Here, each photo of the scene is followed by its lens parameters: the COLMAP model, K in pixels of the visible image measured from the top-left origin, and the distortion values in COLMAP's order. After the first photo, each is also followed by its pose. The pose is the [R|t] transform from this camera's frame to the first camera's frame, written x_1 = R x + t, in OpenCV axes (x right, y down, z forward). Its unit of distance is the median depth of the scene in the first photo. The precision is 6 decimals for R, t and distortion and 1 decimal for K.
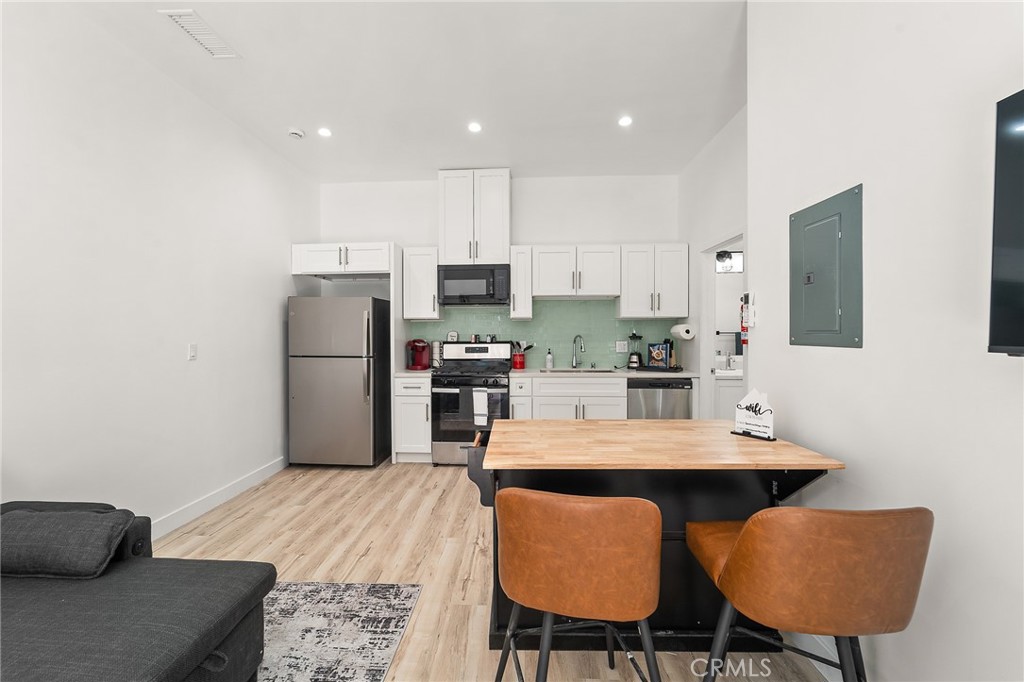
lens RADIAL K [[420.0, 0, 506.2], [0, 420.0, 338.5], [0, 0, 1]] dist [-0.000978, -0.000847]
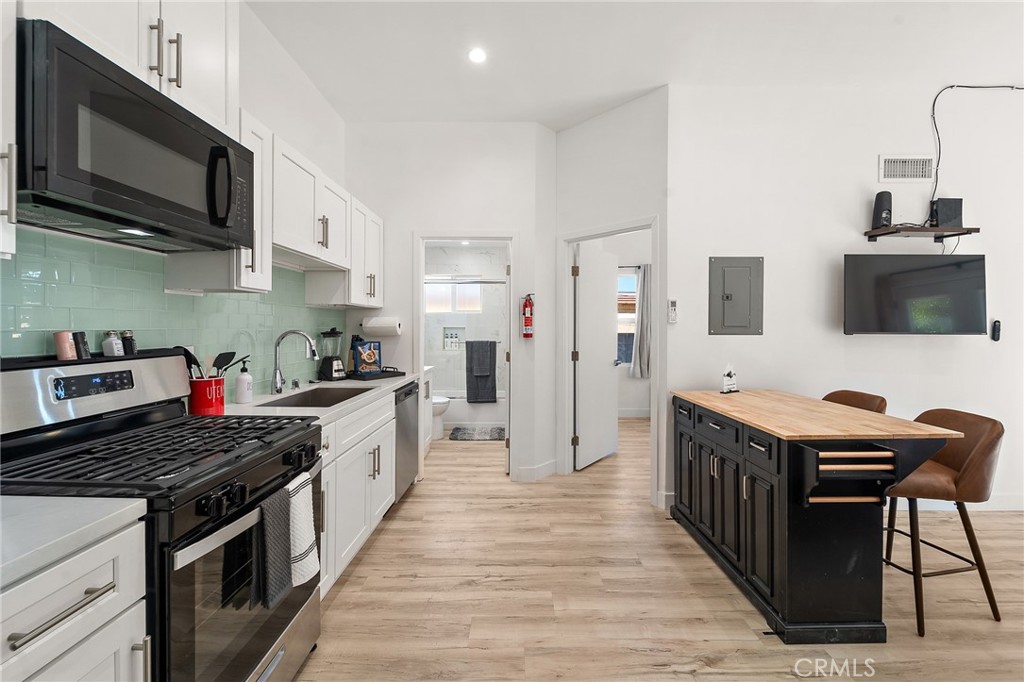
lens RADIAL K [[420.1, 0, 515.2], [0, 420.1, 333.4], [0, 0, 1]] dist [0.000154, -0.000120]
pose [[-0.042050, -0.012430, 0.999038, -0.429579], [0.011958, 0.999845, 0.012943, -0.009599], [-0.999044, 0.012490, -0.041895, 0.826795]]
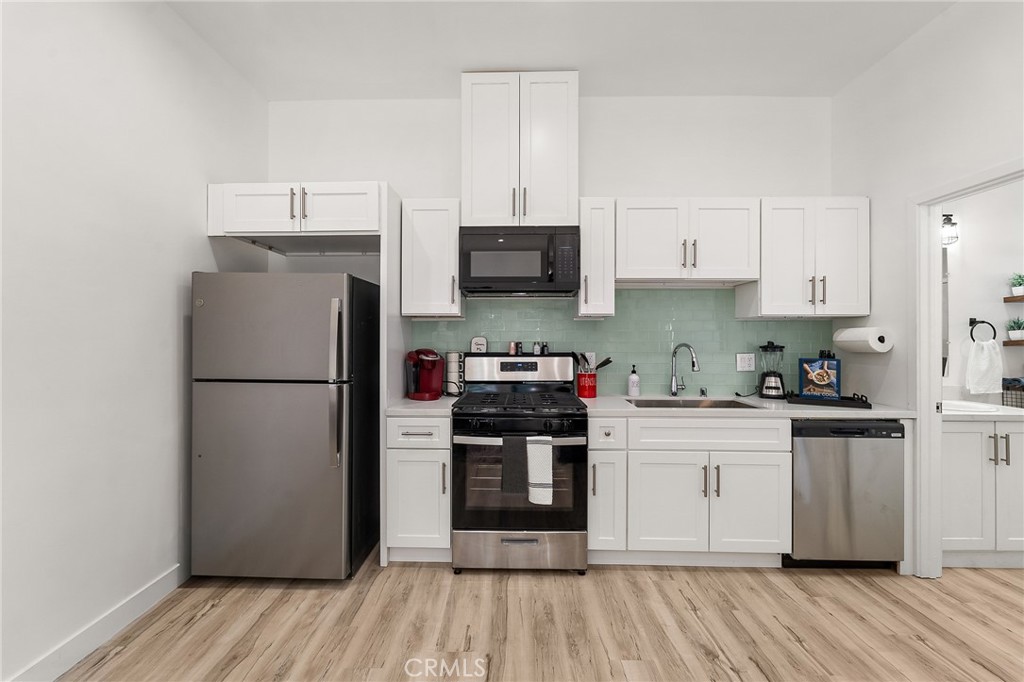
lens RADIAL K [[420.0, 0, 506.2], [0, 420.0, 338.5], [0, 0, 1]] dist [-0.000978, -0.000847]
pose [[0.999457, 0.006099, 0.032387, -0.125383], [-0.005639, 0.999882, -0.014261, -0.006339], [-0.032470, 0.014071, 0.999374, 0.432331]]
